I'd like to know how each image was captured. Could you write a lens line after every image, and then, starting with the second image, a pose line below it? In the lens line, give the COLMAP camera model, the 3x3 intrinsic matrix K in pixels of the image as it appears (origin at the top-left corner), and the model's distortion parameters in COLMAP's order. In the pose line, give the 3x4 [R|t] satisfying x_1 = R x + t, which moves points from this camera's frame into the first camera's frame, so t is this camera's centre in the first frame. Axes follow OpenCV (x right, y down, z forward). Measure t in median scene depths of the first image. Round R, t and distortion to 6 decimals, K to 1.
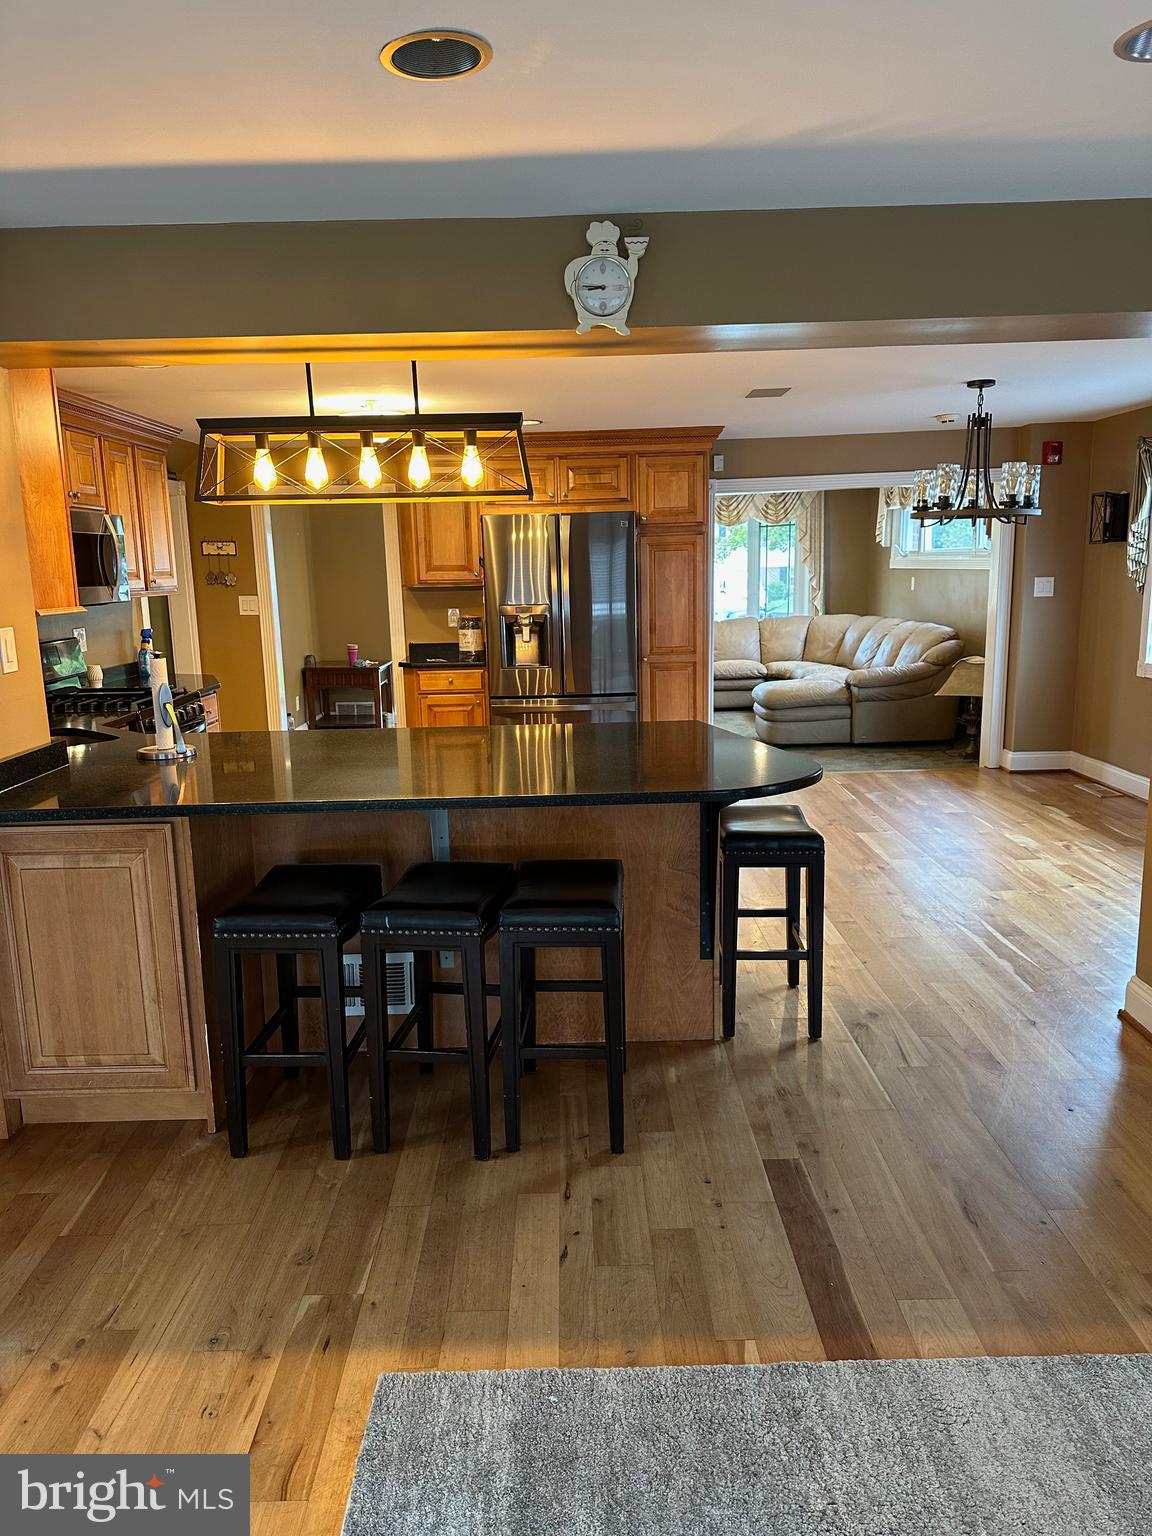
lens RADIAL K [[1088.9, 0, 575.9], [0, 1088.9, 767.7], [0, 0, 1]] dist [-0.008354, -0.001860]
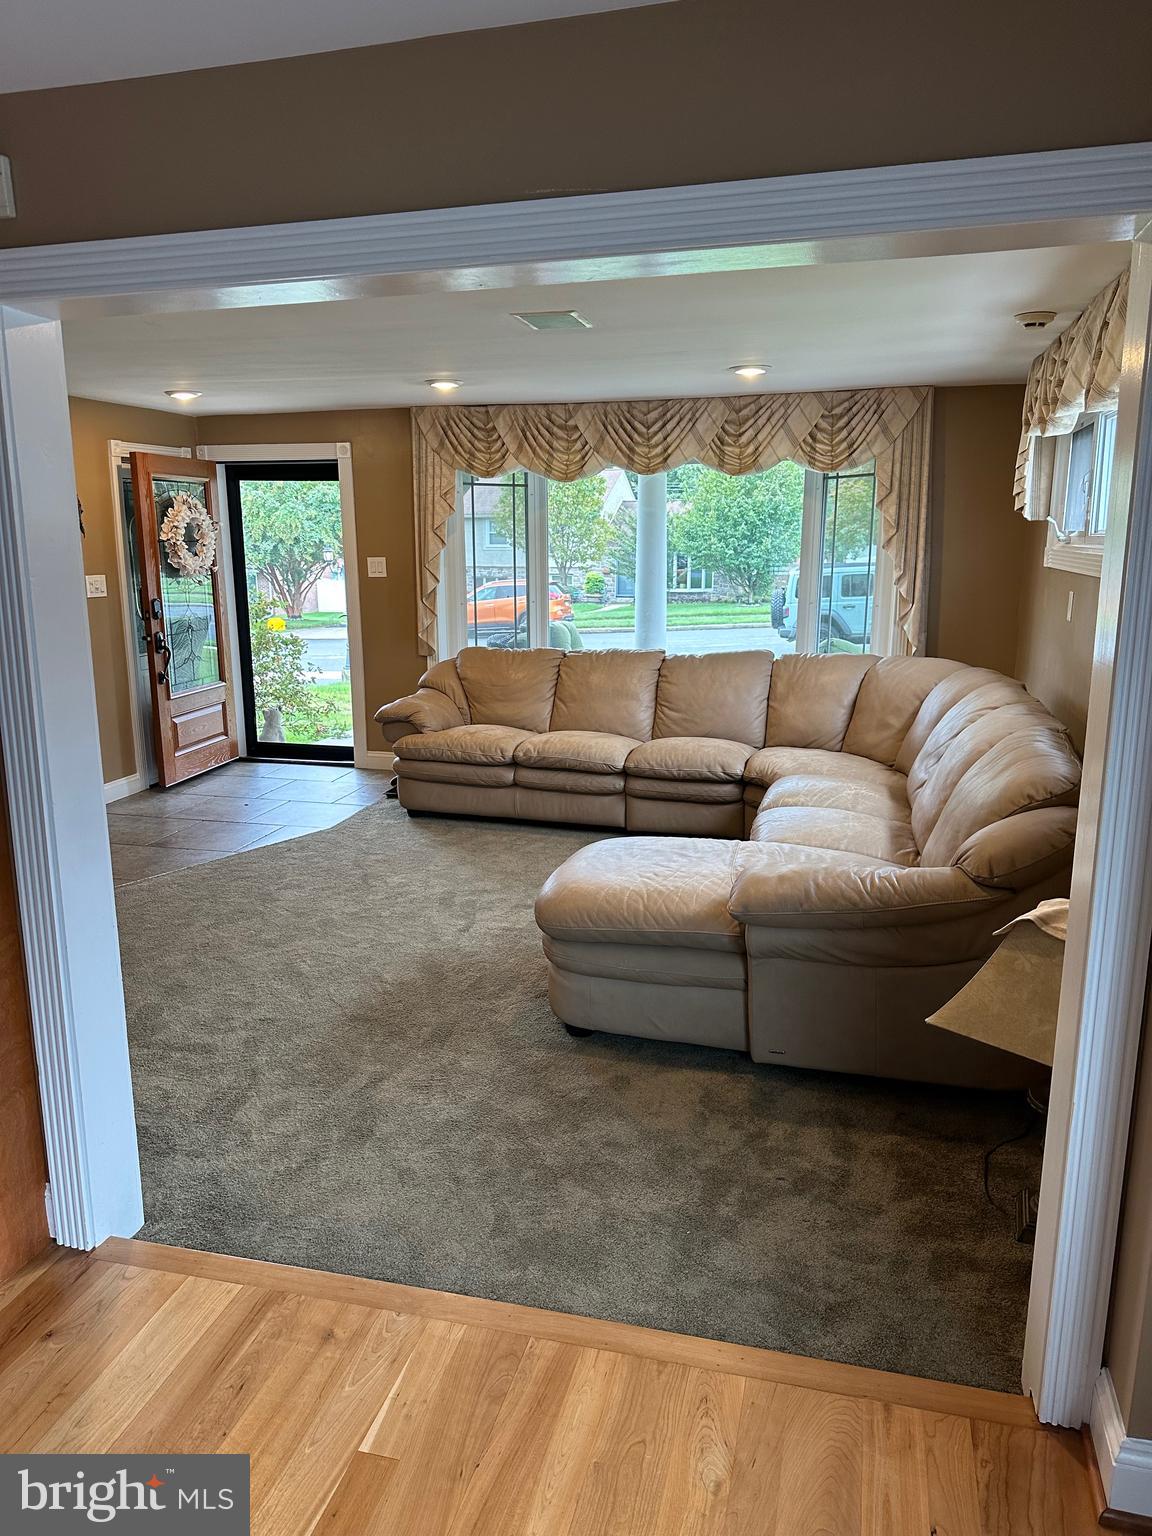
lens RADIAL K [[1088.9, 0, 571.9], [0, 1088.9, 763.4], [0, 0, 1]] dist [-0.008354, -0.001860]
pose [[0.962449, 0.081401, -0.258970, 0.223517], [-0.074311, 0.996546, 0.037068, -0.102178], [0.261093, -0.016432, 0.965174, 0.498349]]
